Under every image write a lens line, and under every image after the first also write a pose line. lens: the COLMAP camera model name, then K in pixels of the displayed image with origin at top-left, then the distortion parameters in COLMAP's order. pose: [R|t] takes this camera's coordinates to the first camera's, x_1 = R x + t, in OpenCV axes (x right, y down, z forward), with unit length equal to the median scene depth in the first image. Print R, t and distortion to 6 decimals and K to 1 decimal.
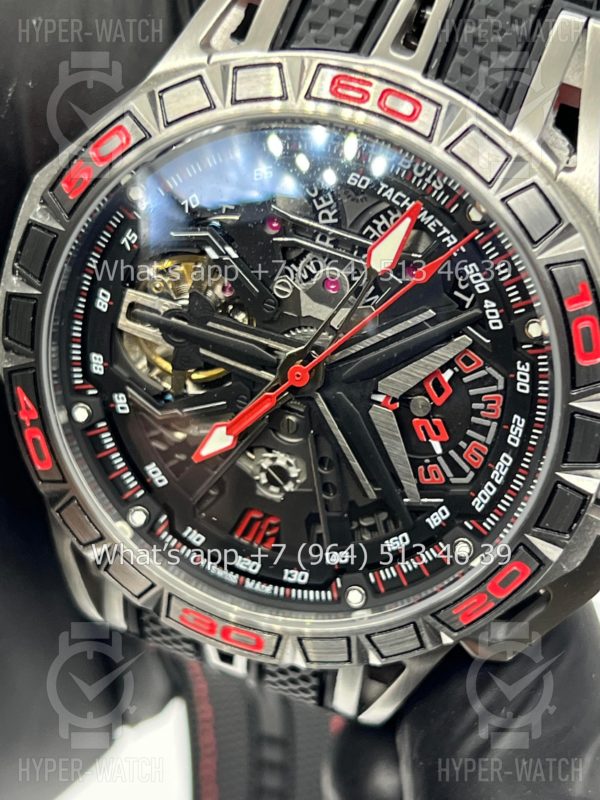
lens RADIAL K [[1902.6, 0, 304.2], [0, 1902.6, 399.7], [0, 0, 1]] dist [0.267683, 0.000000]
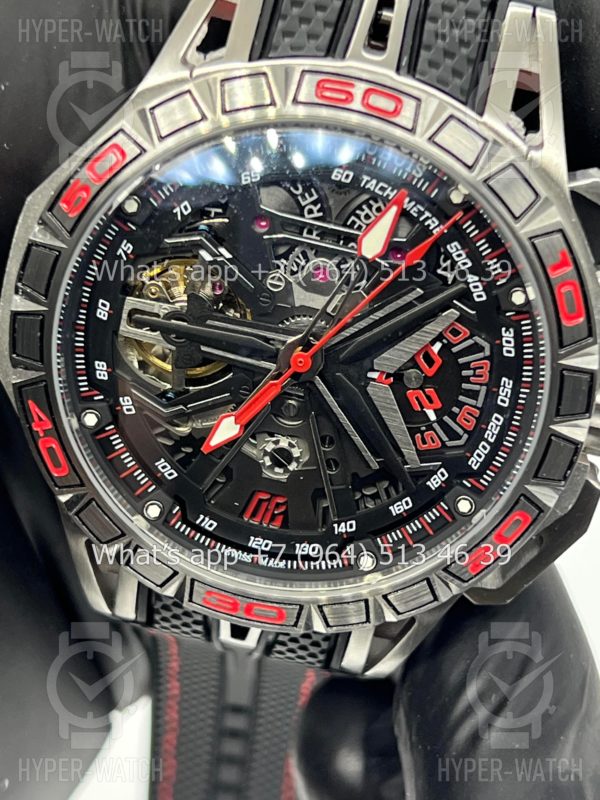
lens RADIAL K [[1902.6, 0, 304.7], [0, 1902.6, 404.7], [0, 0, 1]] dist [0.267683, 0.000000]
pose [[0.985750, -0.105713, 0.130847, -0.142131], [0.103326, 0.994335, 0.024917, -0.015131], [-0.132740, -0.011042, 0.991089, -0.059894]]
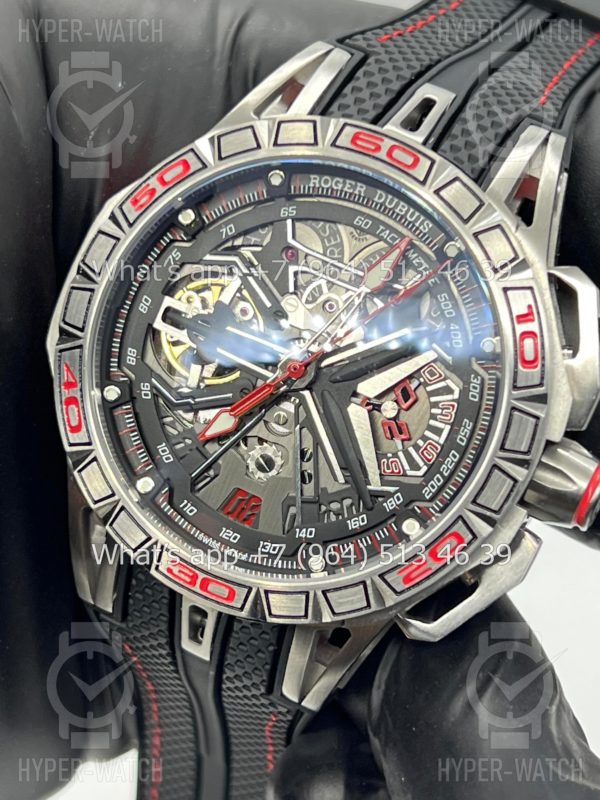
lens RADIAL K [[1902.6, 0, 305.2], [0, 1902.6, 400.4], [0, 0, 1]] dist [0.267683, 0.000000]
pose [[0.990868, 0.133609, 0.018153, -0.016373], [-0.122512, 0.948335, -0.292664, 0.366008], [-0.056318, 0.287768, 0.956043, -0.178773]]
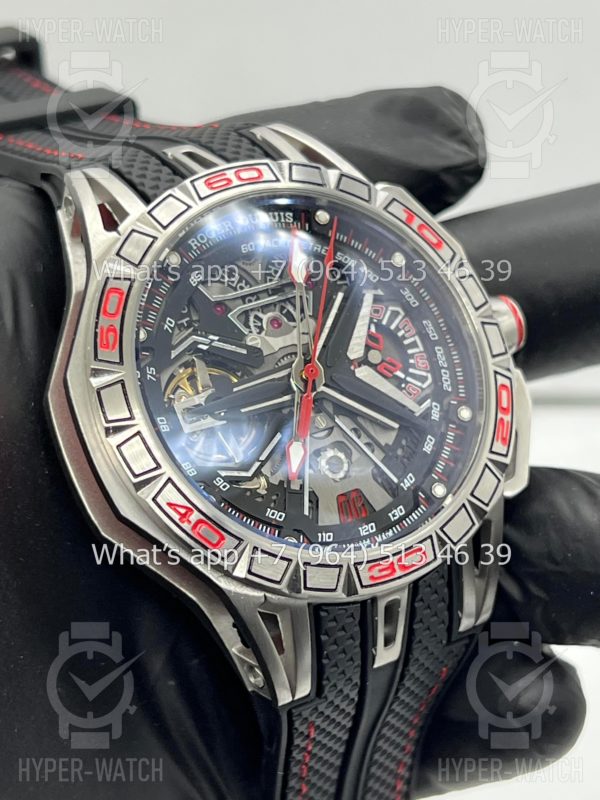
lens RADIAL K [[1902.6, 0, 295.6], [0, 1902.6, 393.7], [0, 0, 1]] dist [0.267683, 0.000000]
pose [[0.592993, -0.418205, 0.688087, -0.948319], [0.722853, 0.652966, -0.226095, 0.295734], [-0.354743, 0.631459, 0.689505, 0.072133]]
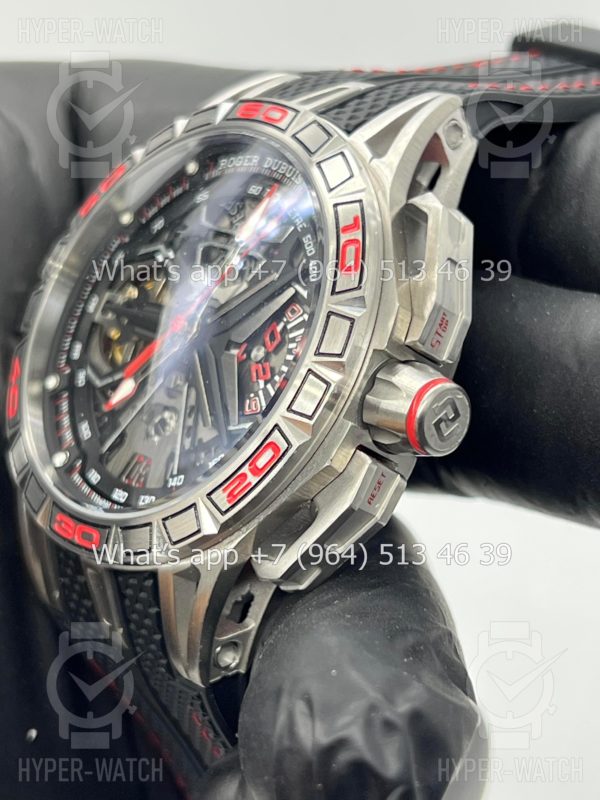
lens RADIAL K [[1902.6, 0, 300.9], [0, 1902.6, 399.4], [0, 0, 1]] dist [0.267683, 0.000000]
pose [[0.868247, 0.035991, -0.494826, 0.689449], [-0.320431, 0.802126, -0.503902, 0.632947], [0.378777, 0.596069, 0.707976, 0.164350]]
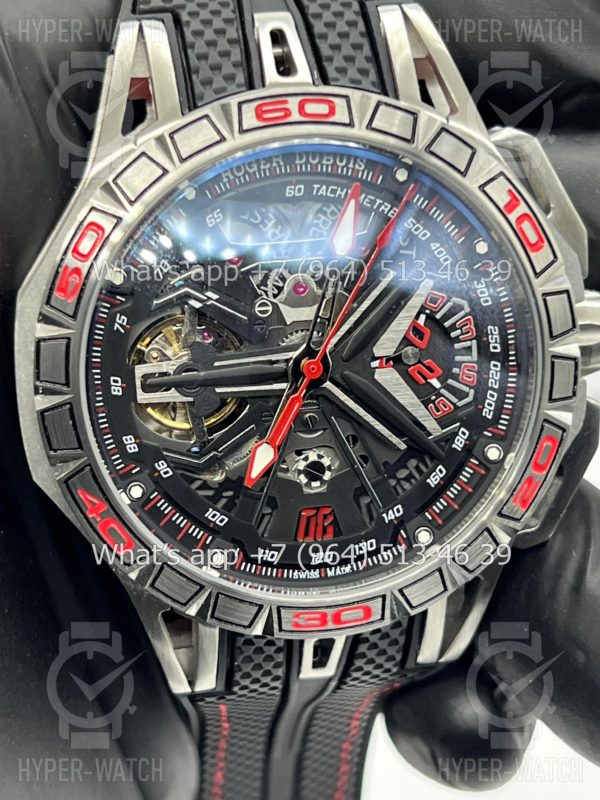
lens RADIAL K [[1902.6, 0, 288.2], [0, 1902.6, 404.1], [0, 0, 1]] dist [0.267683, 0.000000]
pose [[0.857740, -0.385467, 0.340144, -0.407200], [0.432154, 0.899003, -0.070969, 0.079973], [-0.278434, 0.207867, 0.937692, -0.057175]]
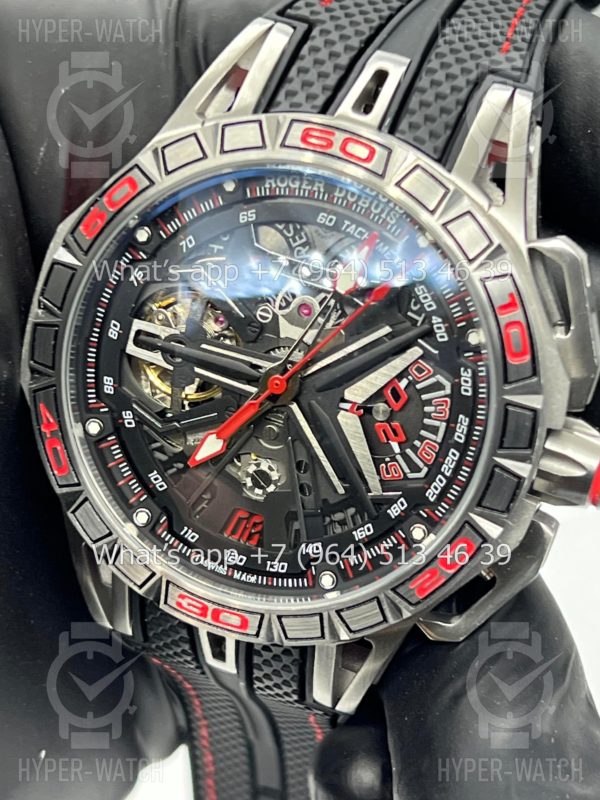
lens RADIAL K [[1902.6, 0, 302.2], [0, 1902.6, 401.9], [0, 0, 1]] dist [0.267683, 0.000000]
pose [[0.999734, -0.003156, -0.022828, 0.039140], [-0.000441, 0.987771, -0.155913, 0.180823], [0.023040, 0.155882, 0.987507, -0.163304]]
